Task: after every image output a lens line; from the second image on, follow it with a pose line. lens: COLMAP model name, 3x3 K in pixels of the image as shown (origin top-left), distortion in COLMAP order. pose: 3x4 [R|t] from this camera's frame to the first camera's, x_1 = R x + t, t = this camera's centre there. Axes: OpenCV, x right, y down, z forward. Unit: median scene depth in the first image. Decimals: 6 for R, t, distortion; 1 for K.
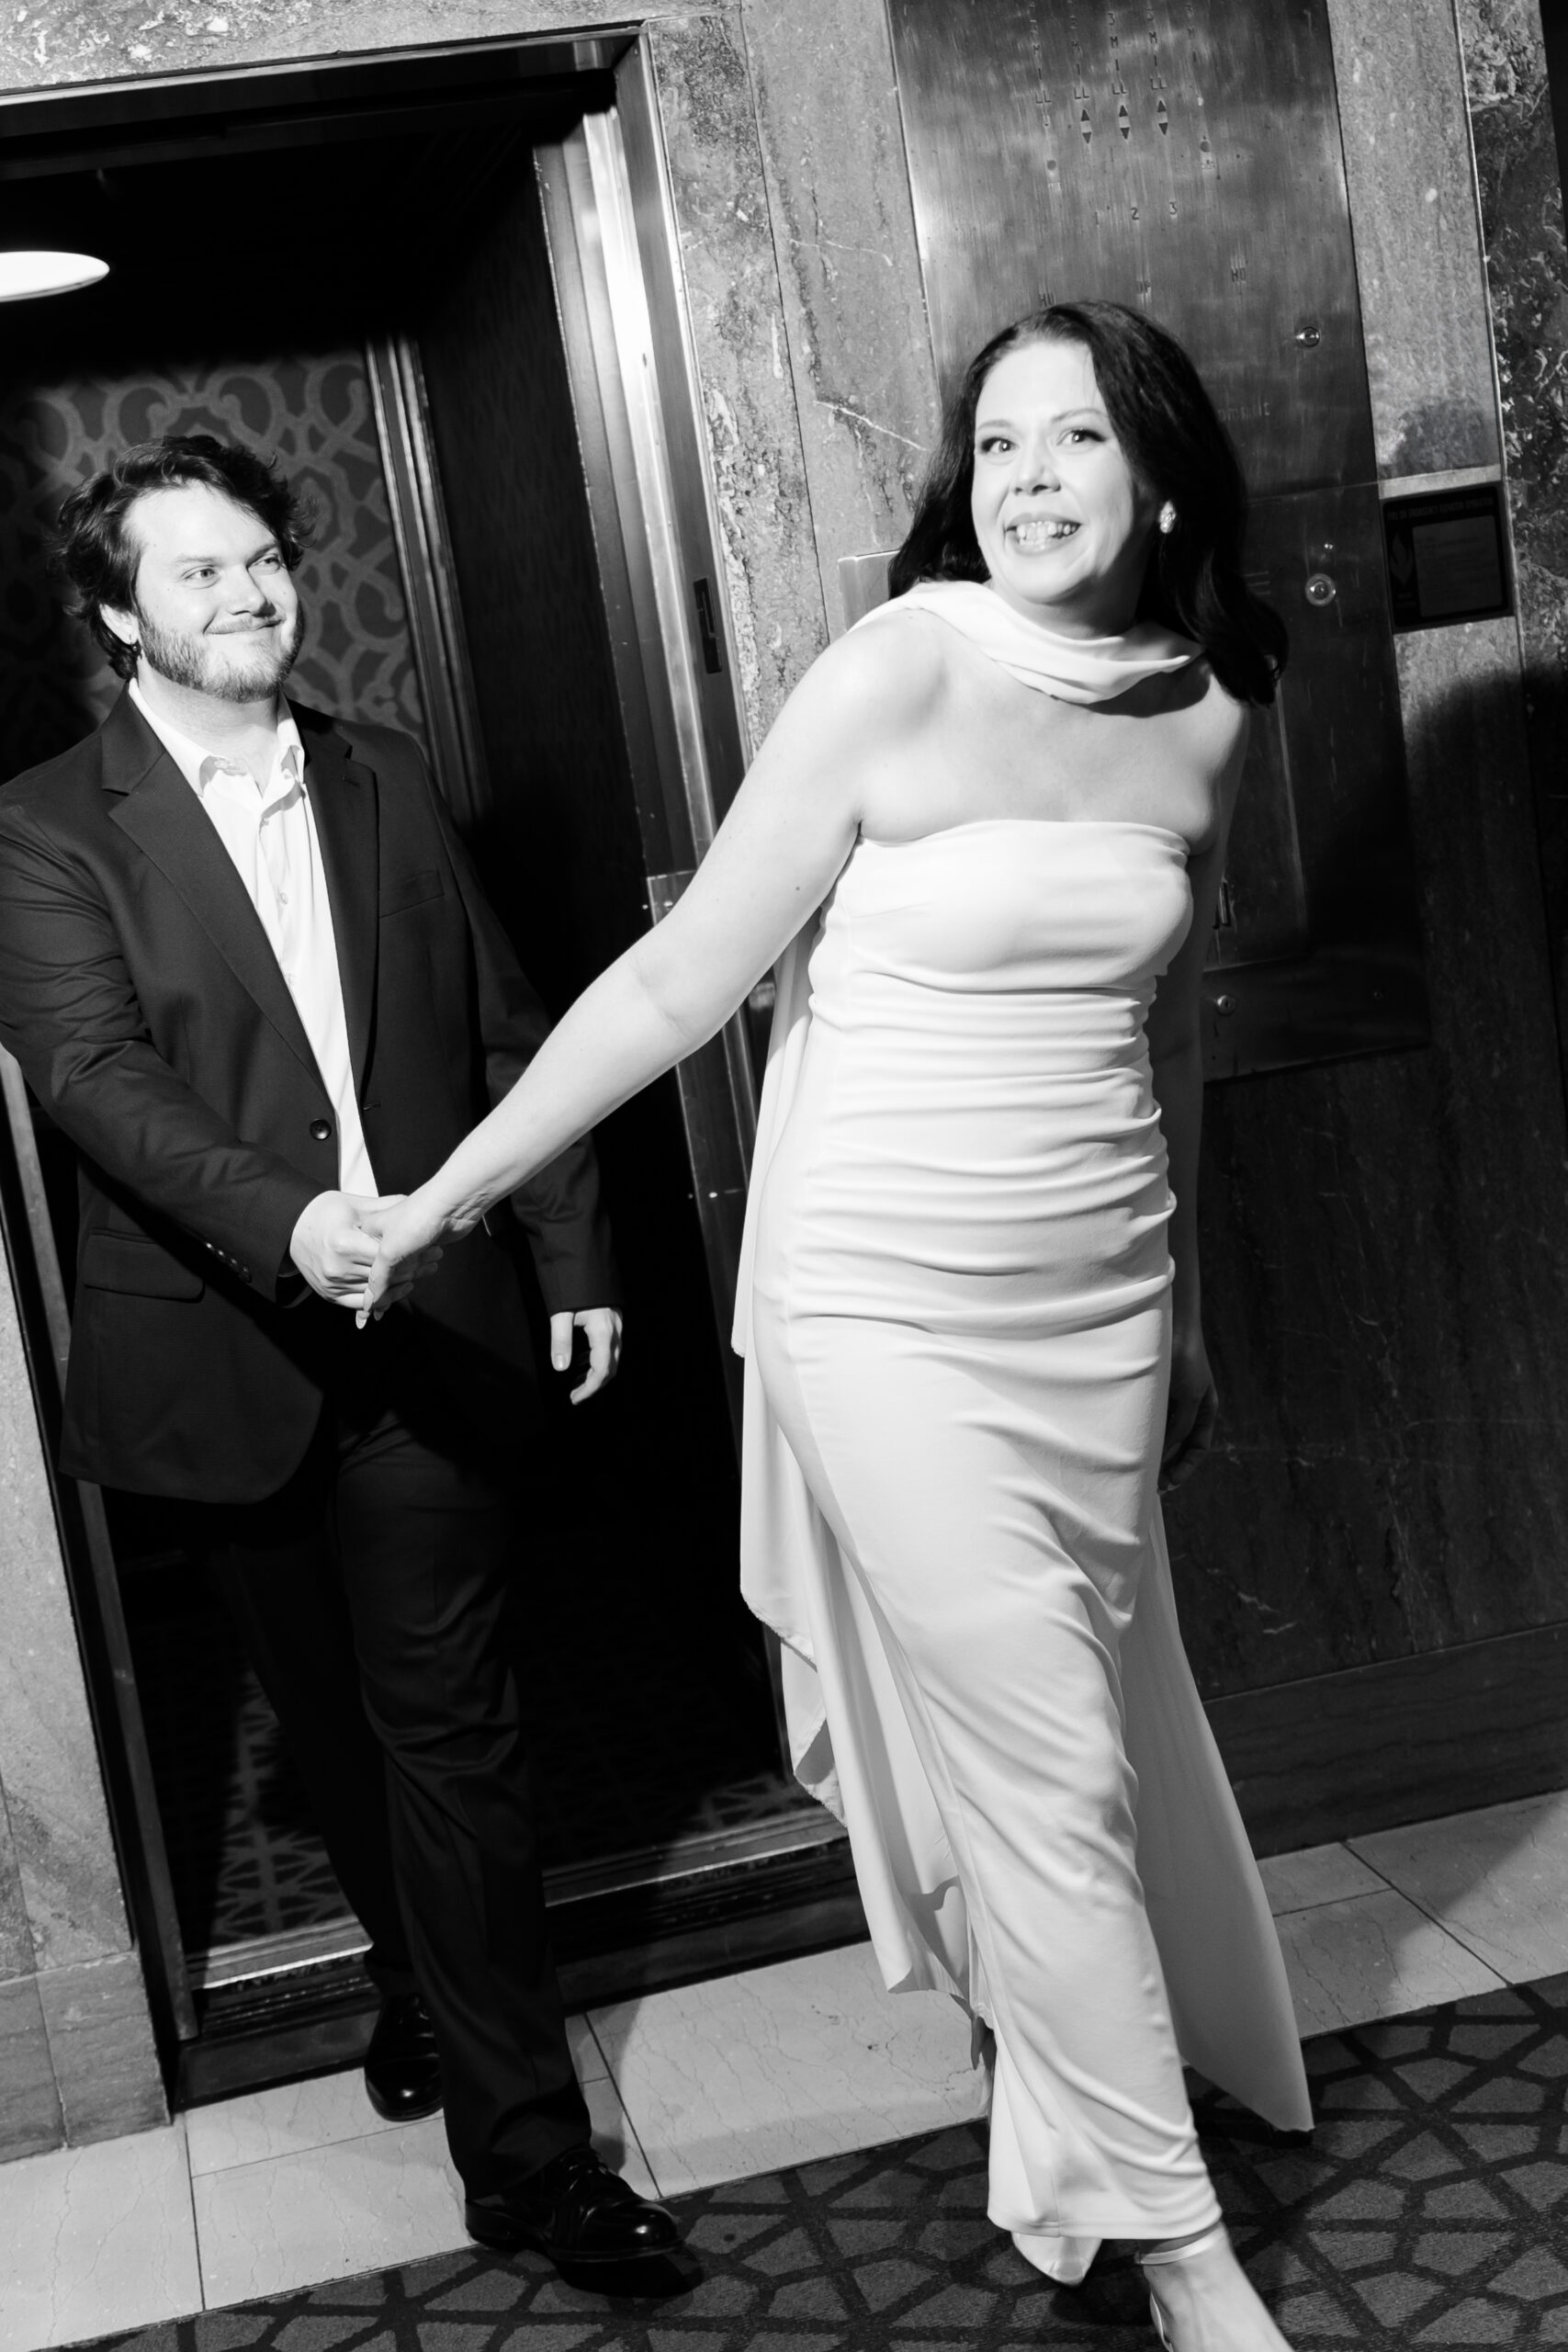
lens RADIAL K [[2936.8, 0, 777.2], [0, 2936.8, 1202.8], [0, 0, 1]] dist [0.058977, -0.045146]
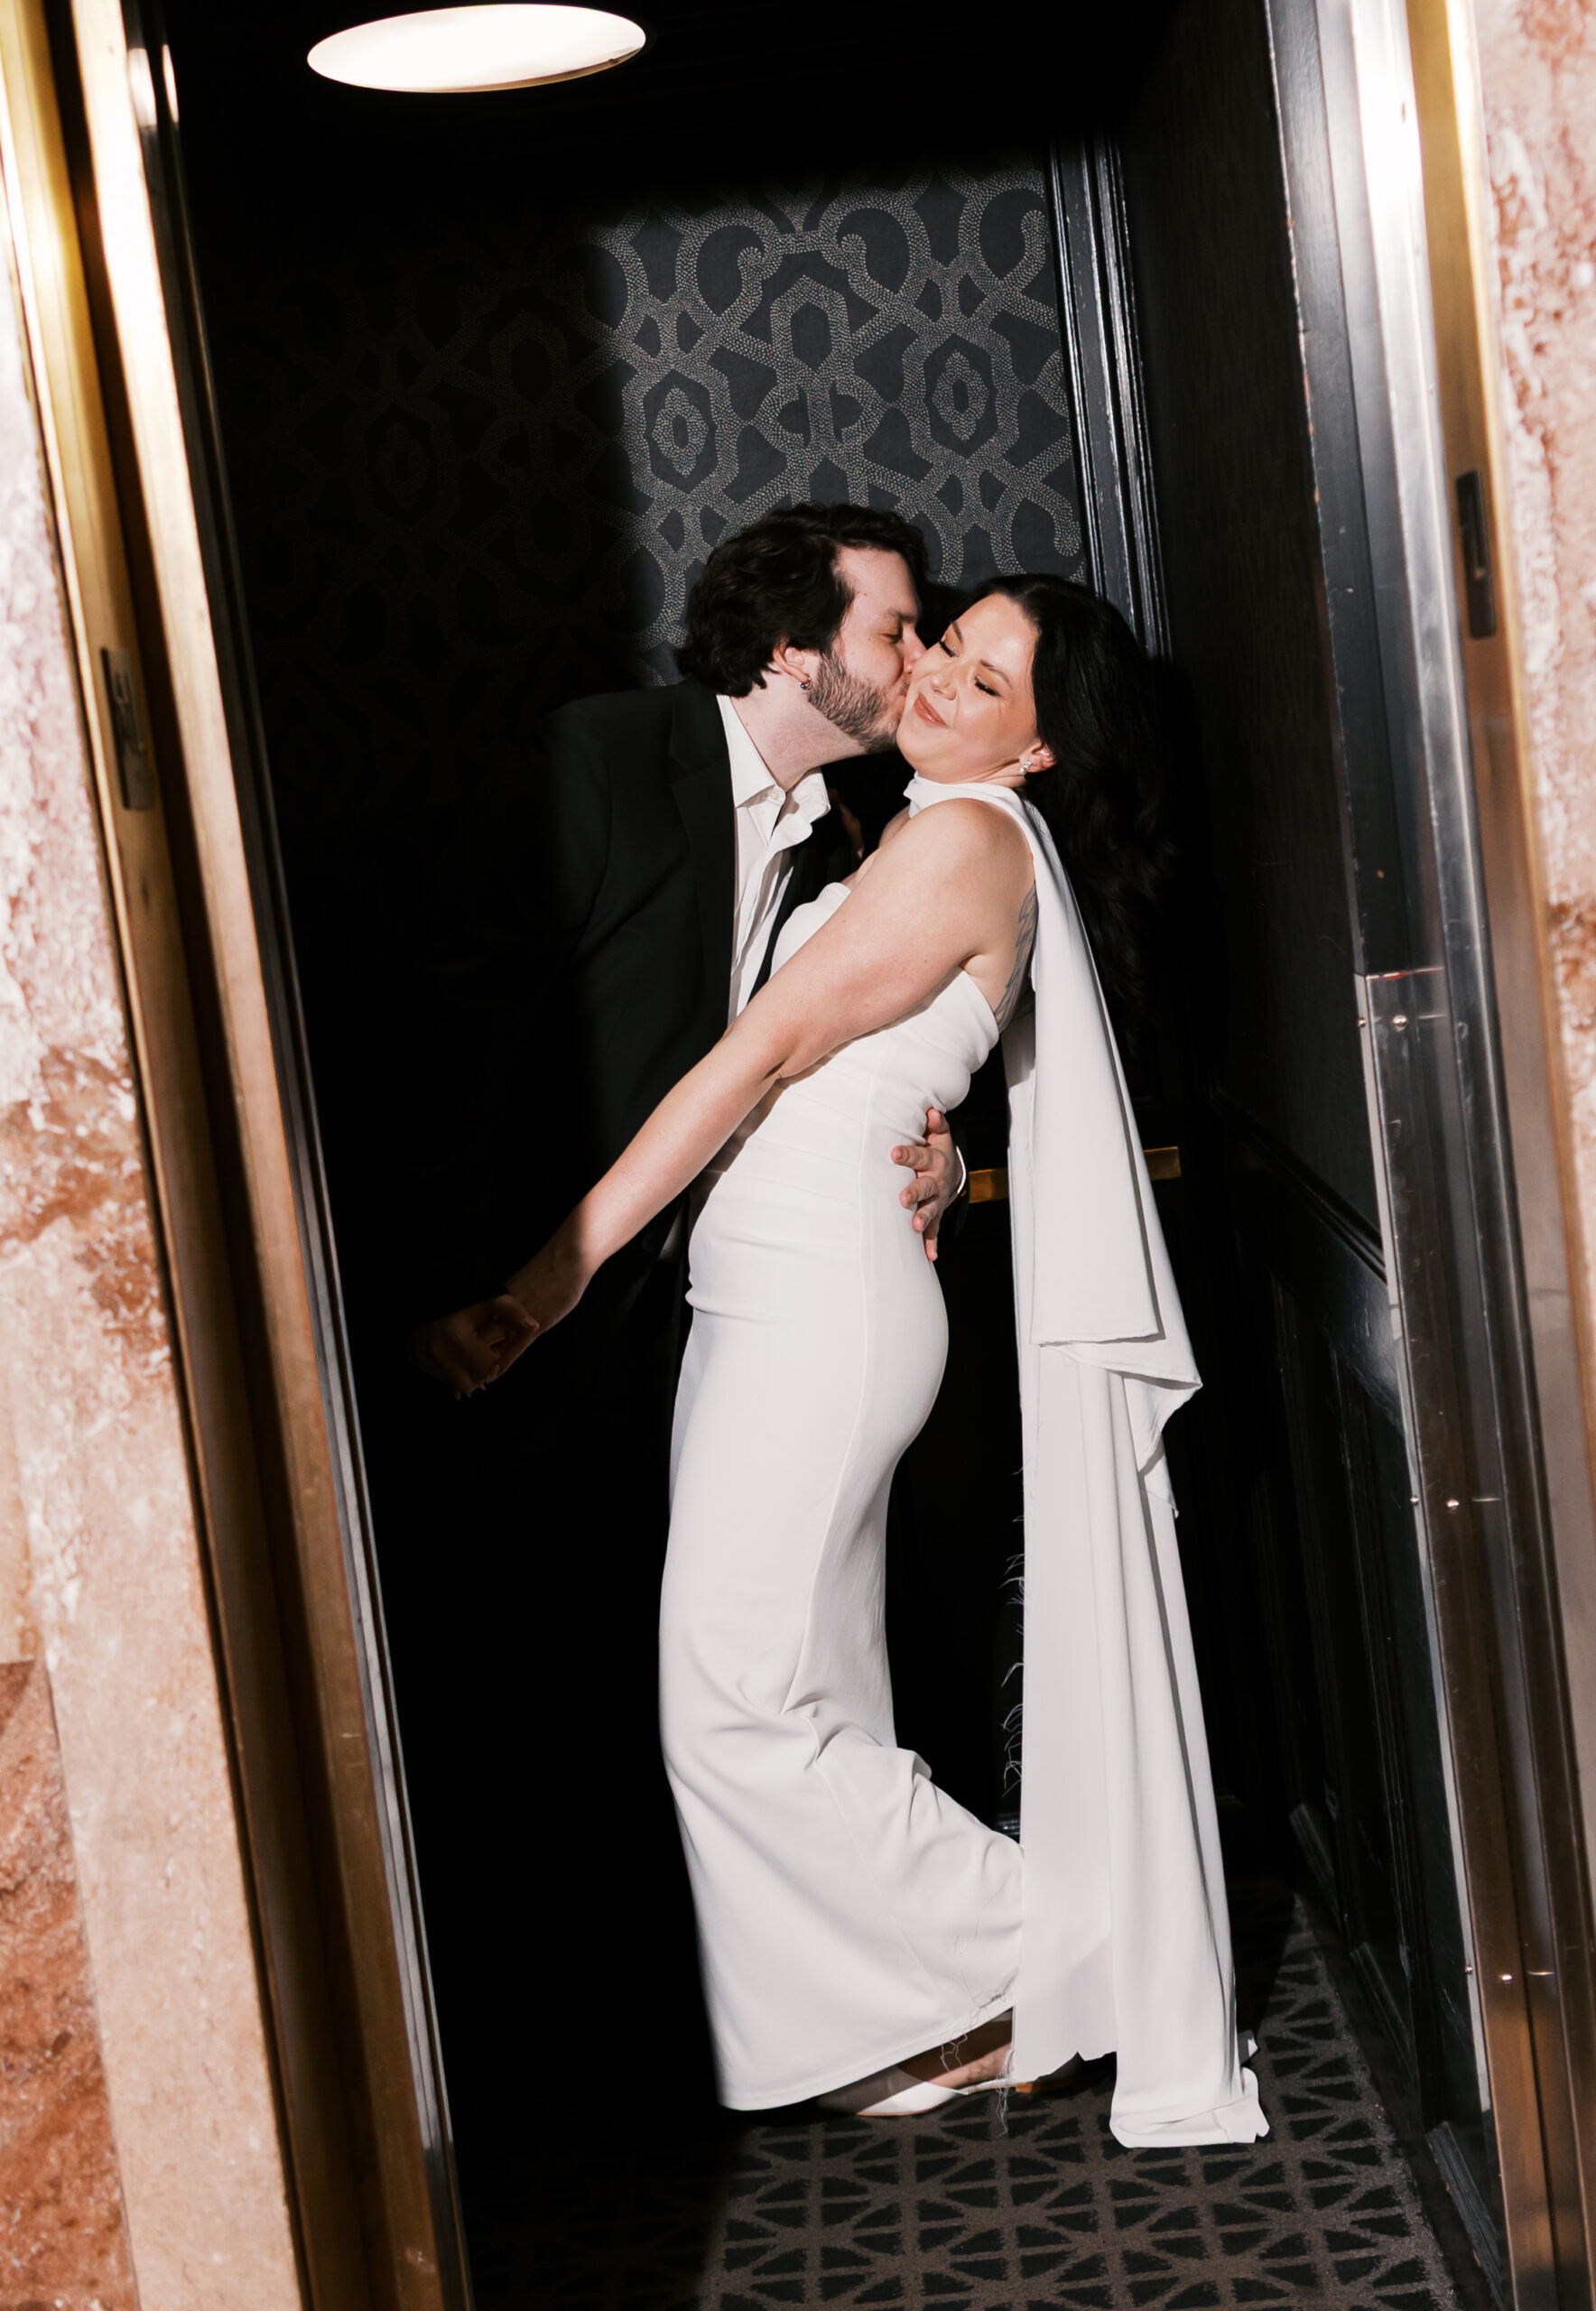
lens RADIAL K [[3379.3, 0, 799.0], [0, 3379.3, 1084.9], [0, 0, 1]] dist [0.152703, -0.502532]
pose [[0.968411, 0.051676, -0.243947, 0.015491], [-0.062684, 0.997326, -0.037573, -0.063988], [0.241353, 0.051678, 0.969060, 0.350863]]
